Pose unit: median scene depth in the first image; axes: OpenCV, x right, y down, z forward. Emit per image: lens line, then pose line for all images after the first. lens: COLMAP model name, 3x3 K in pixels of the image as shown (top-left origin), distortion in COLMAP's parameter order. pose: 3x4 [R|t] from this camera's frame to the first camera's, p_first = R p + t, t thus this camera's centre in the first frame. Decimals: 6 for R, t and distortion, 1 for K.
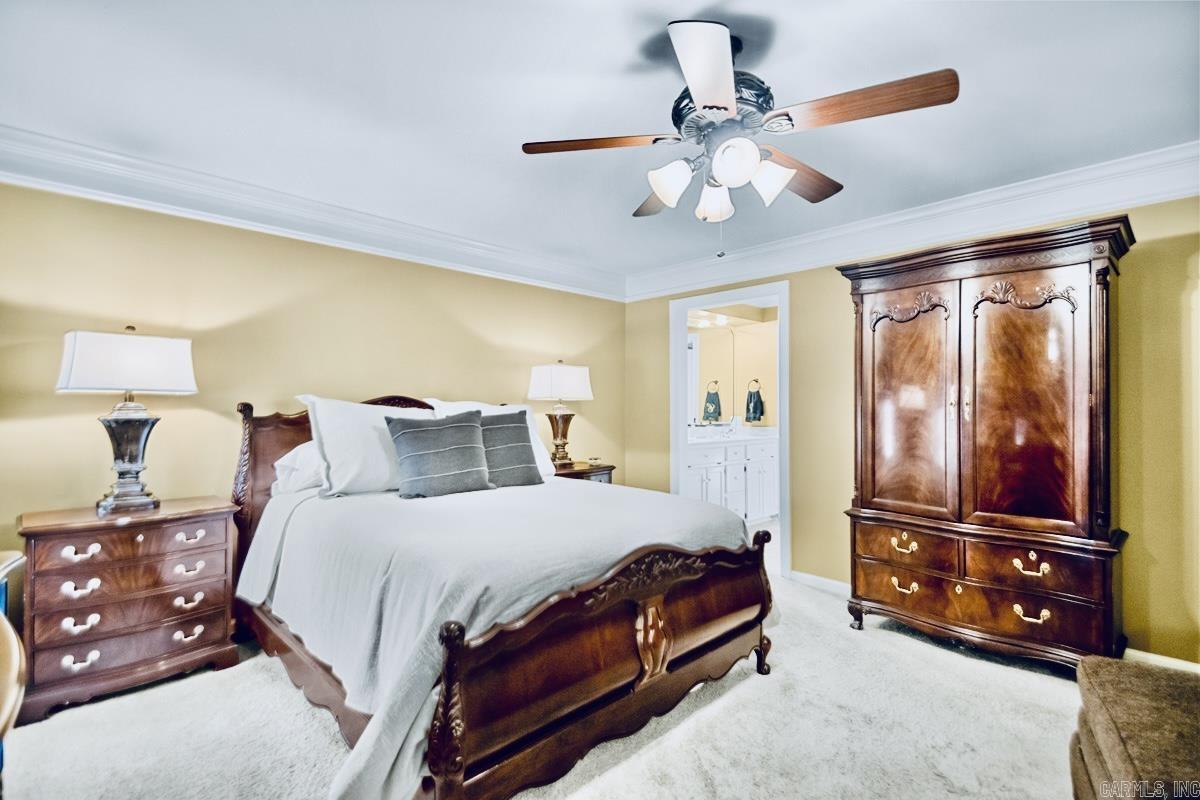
lens RADIAL K [[565.7, 0, 591.0], [0, 565.7, 402.7], [0, 0, 1]] dist [0.015762, 0.000190]
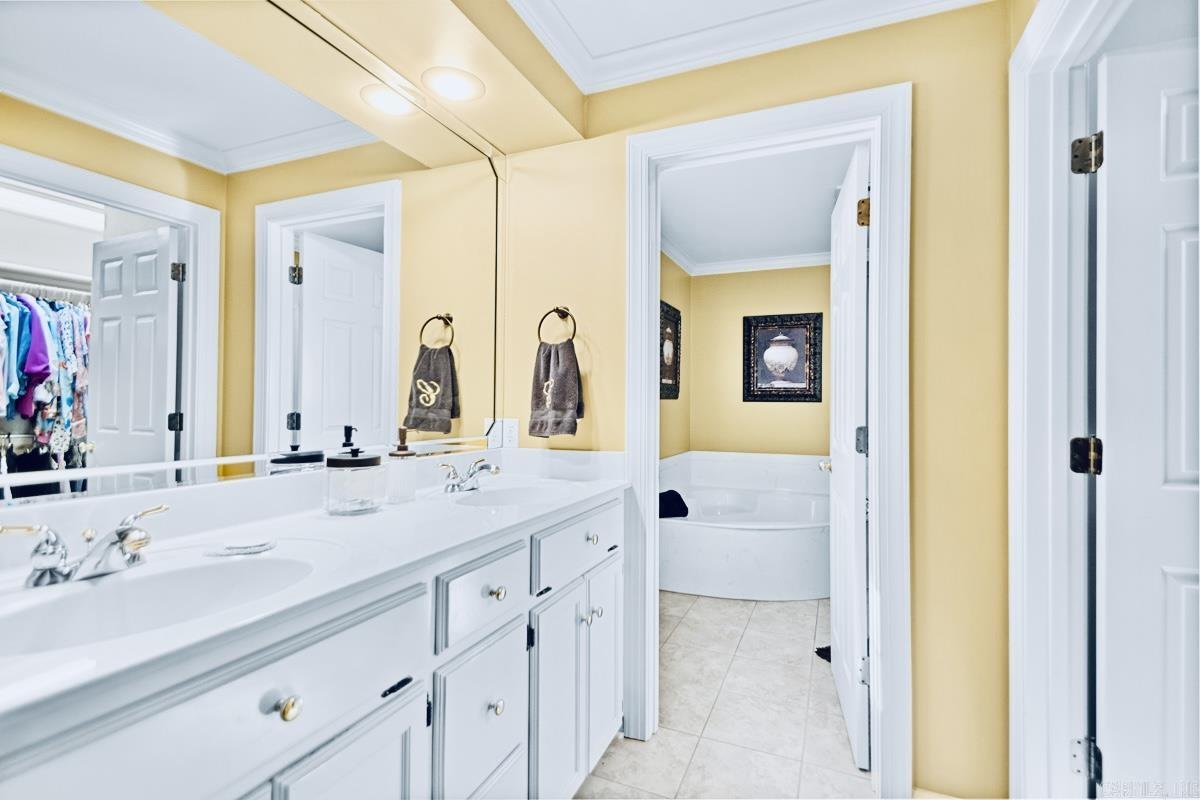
lens RADIAL K [[565.7, 0, 600.1], [0, 565.7, 401.0], [0, 0, 1]] dist [0.015762, 0.000190]
pose [[0.917701, 0.014917, 0.396992, 0.180474], [-0.014012, 0.999888, -0.005181, 0.014742], [-0.397024, -0.000808, 0.917808, 0.686439]]
